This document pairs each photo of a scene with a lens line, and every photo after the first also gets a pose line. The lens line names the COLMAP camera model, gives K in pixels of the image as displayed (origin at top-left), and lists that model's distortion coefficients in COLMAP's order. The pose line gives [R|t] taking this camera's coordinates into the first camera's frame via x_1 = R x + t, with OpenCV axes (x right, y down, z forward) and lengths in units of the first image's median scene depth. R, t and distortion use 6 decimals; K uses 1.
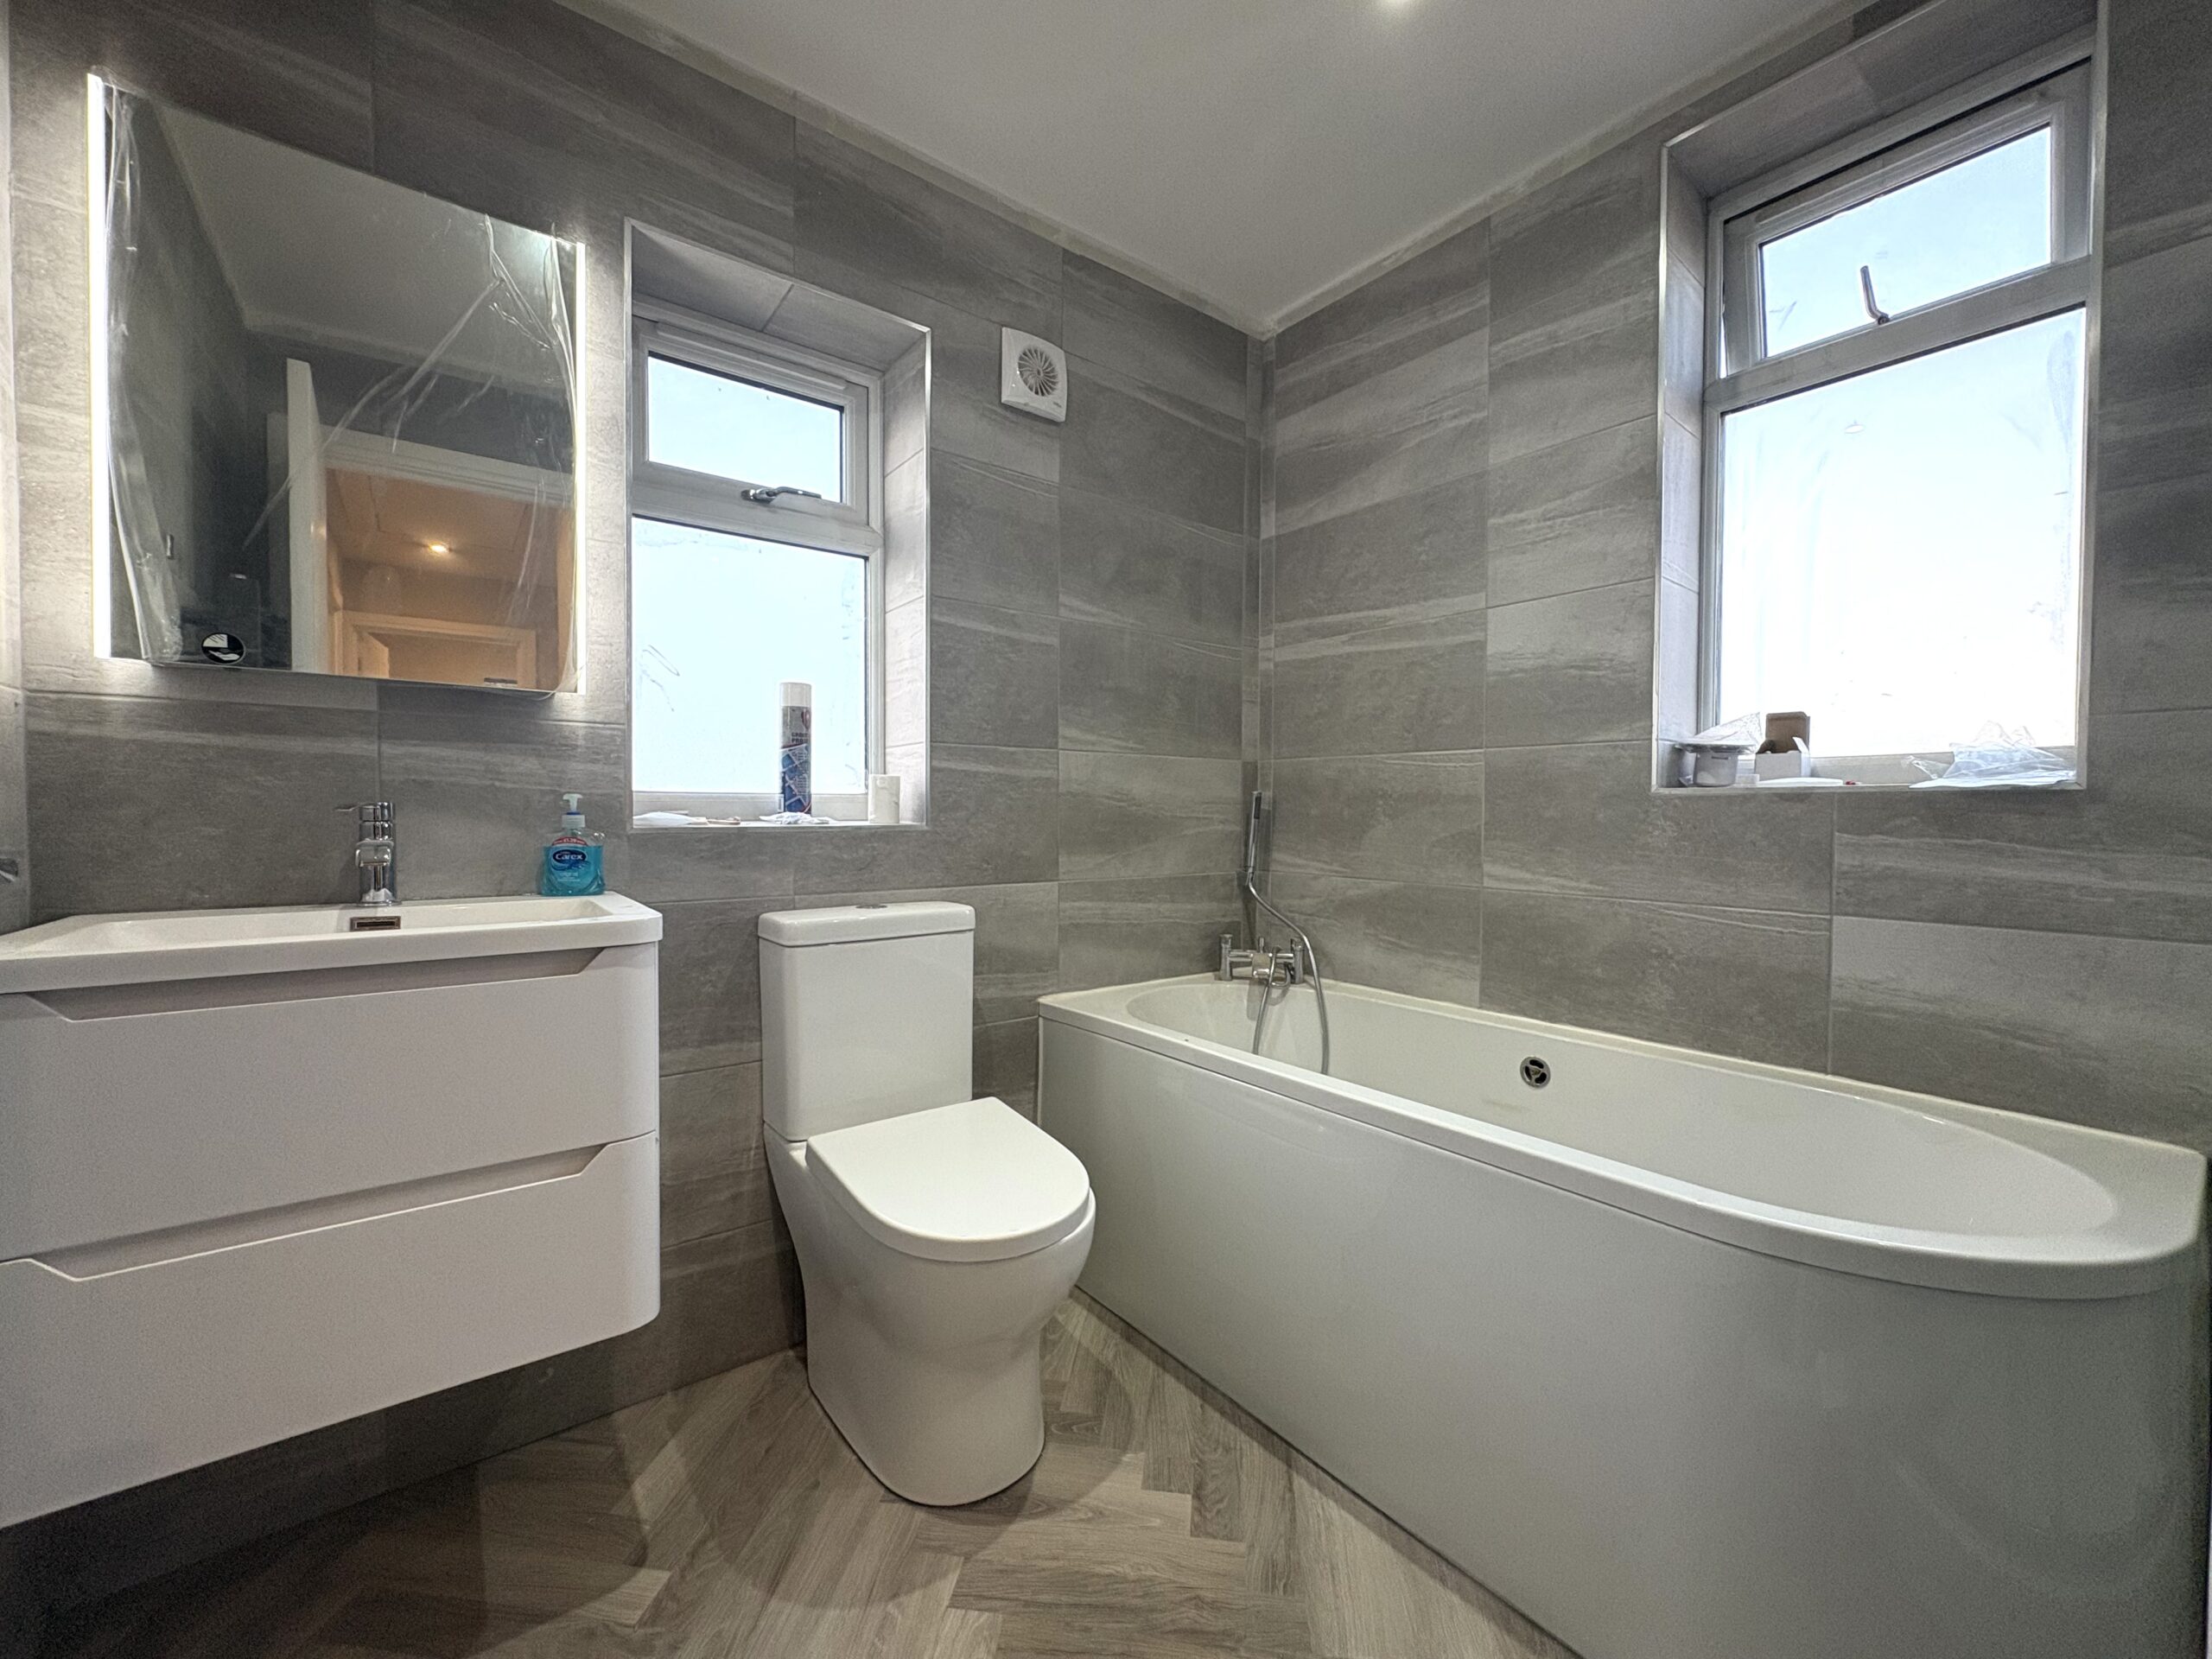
lens RADIAL K [[880.7, 0, 1103.0], [0, 880.7, 822.3], [0, 0, 1]] dist [-0.001333, 0.000157]
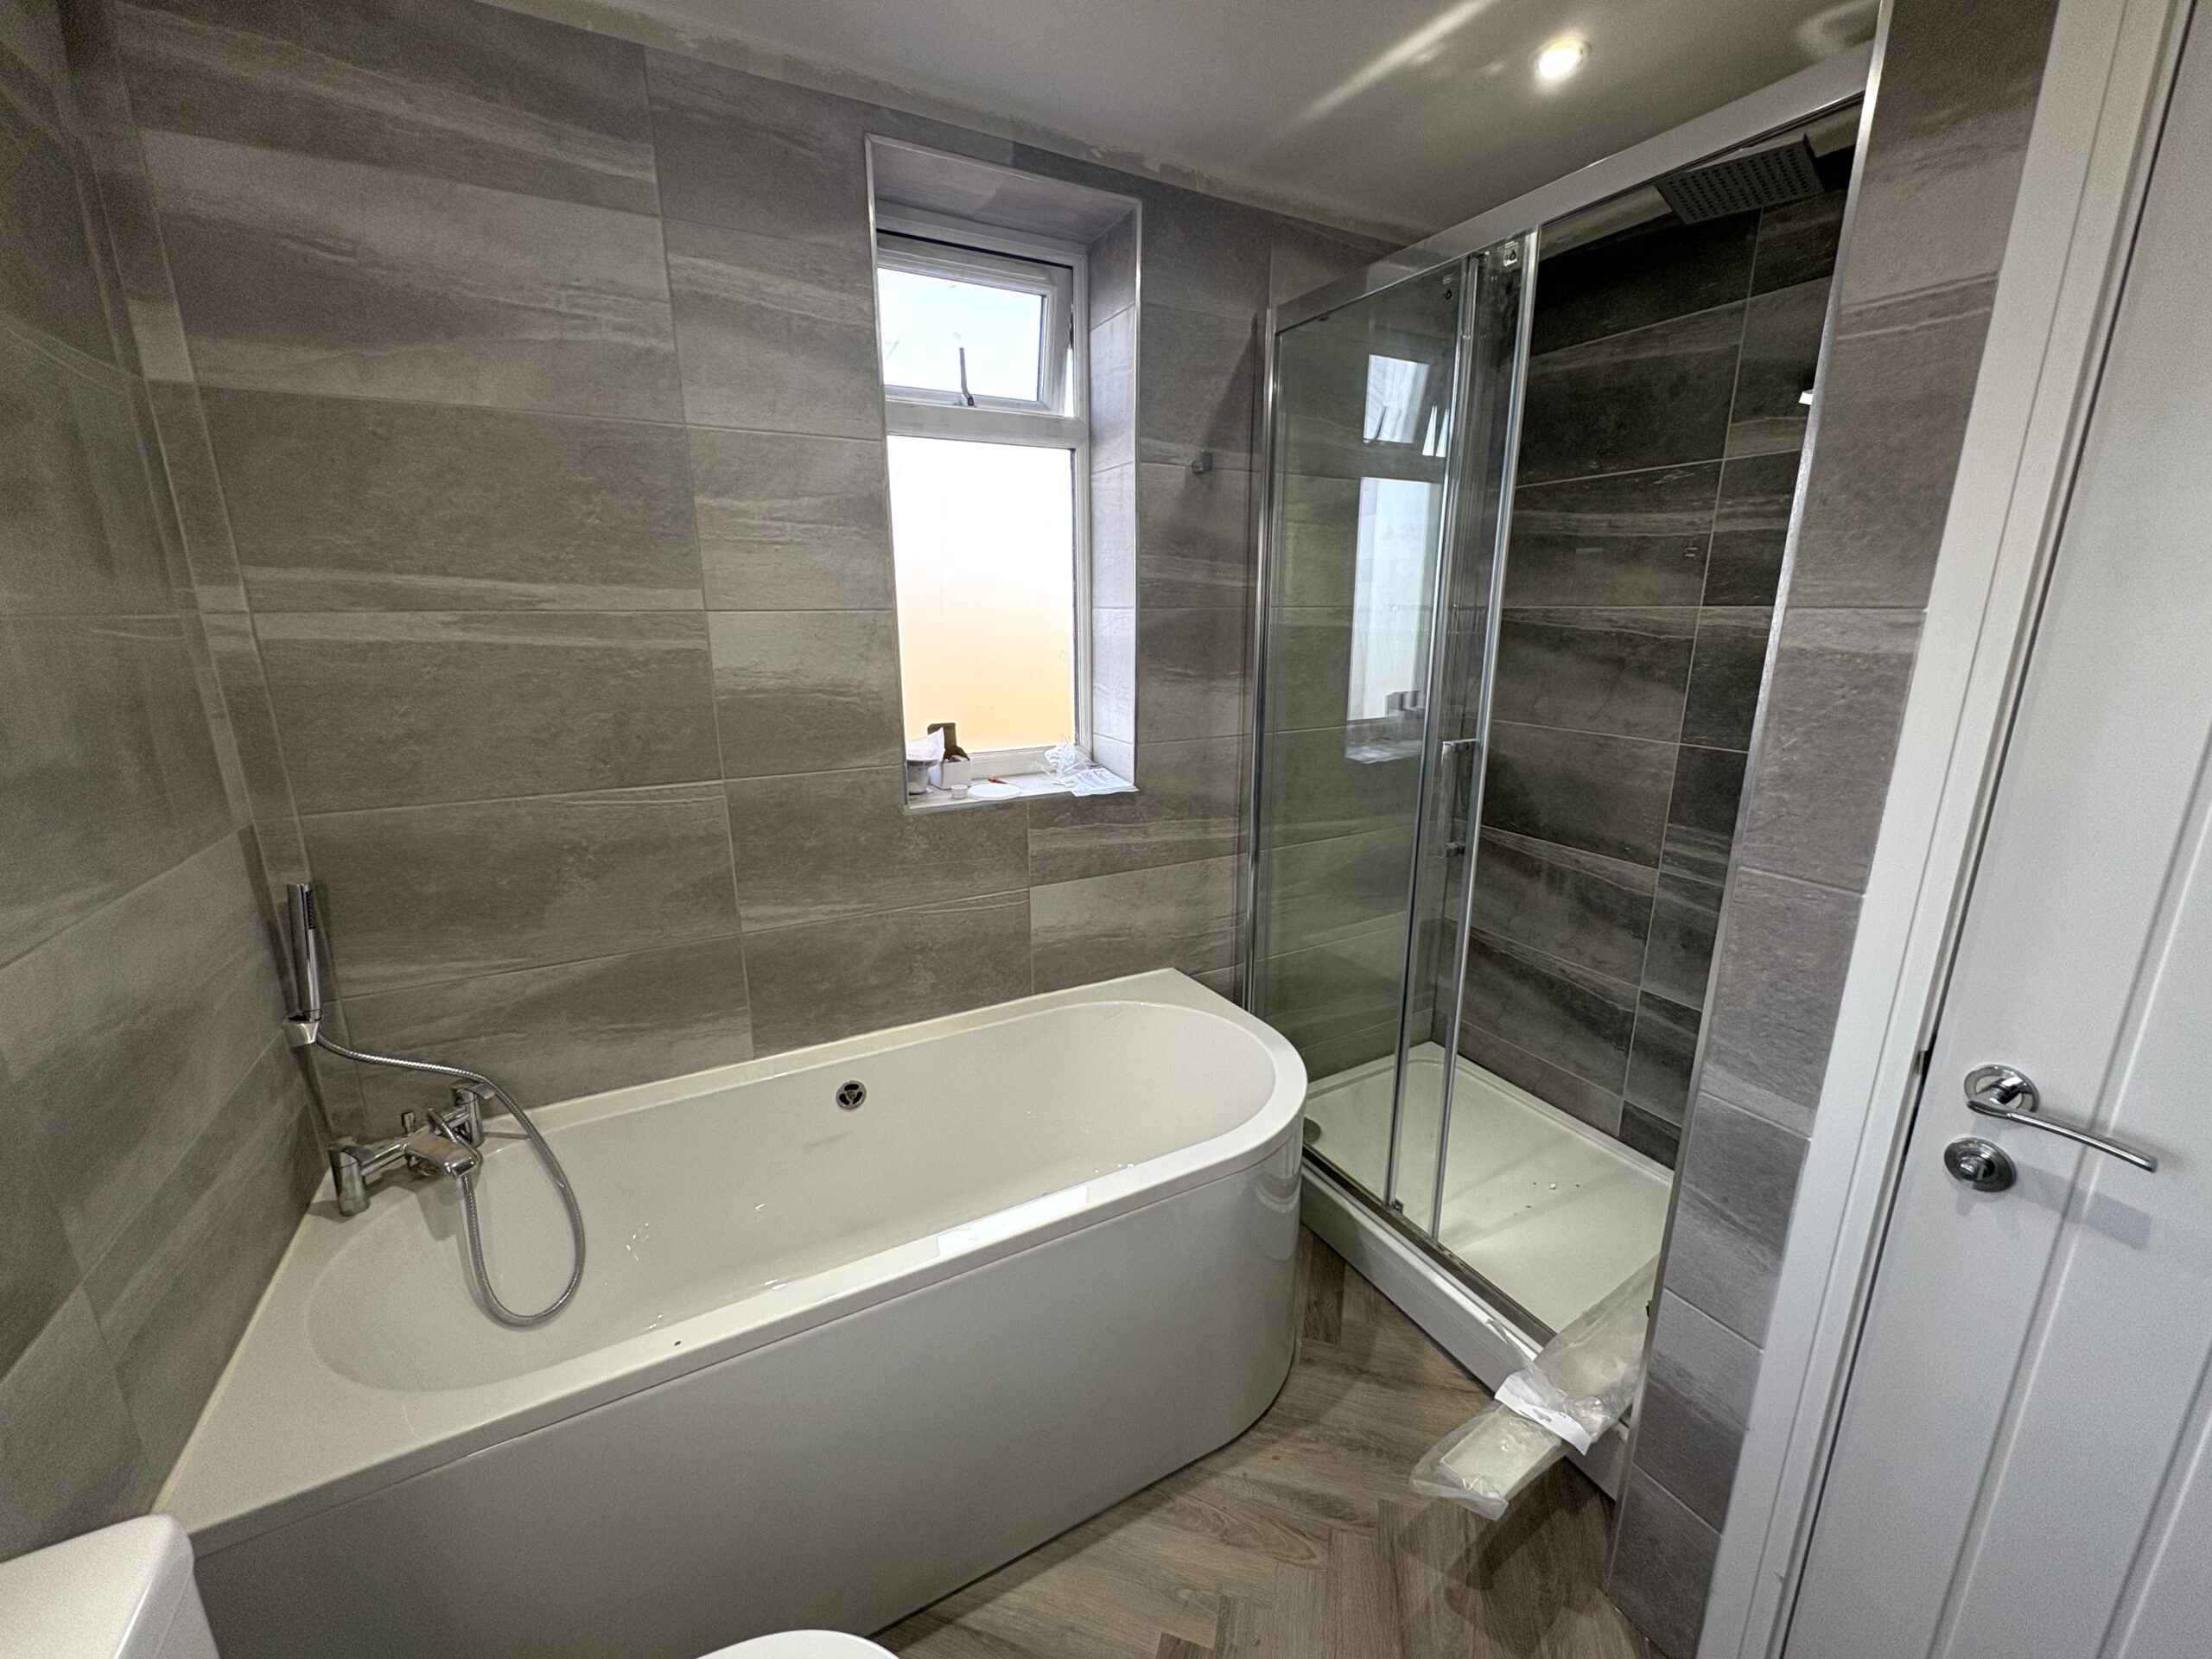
lens RADIAL K [[880.7, 0, 1103.8], [0, 880.7, 824.0], [0, 0, 1]] dist [-0.001333, 0.000157]
pose [[0.160021, -0.244222, 0.956425, -0.330741], [0.019383, 0.969502, 0.244318, -0.241948], [-0.986923, -0.020557, 0.159874, 0.499043]]
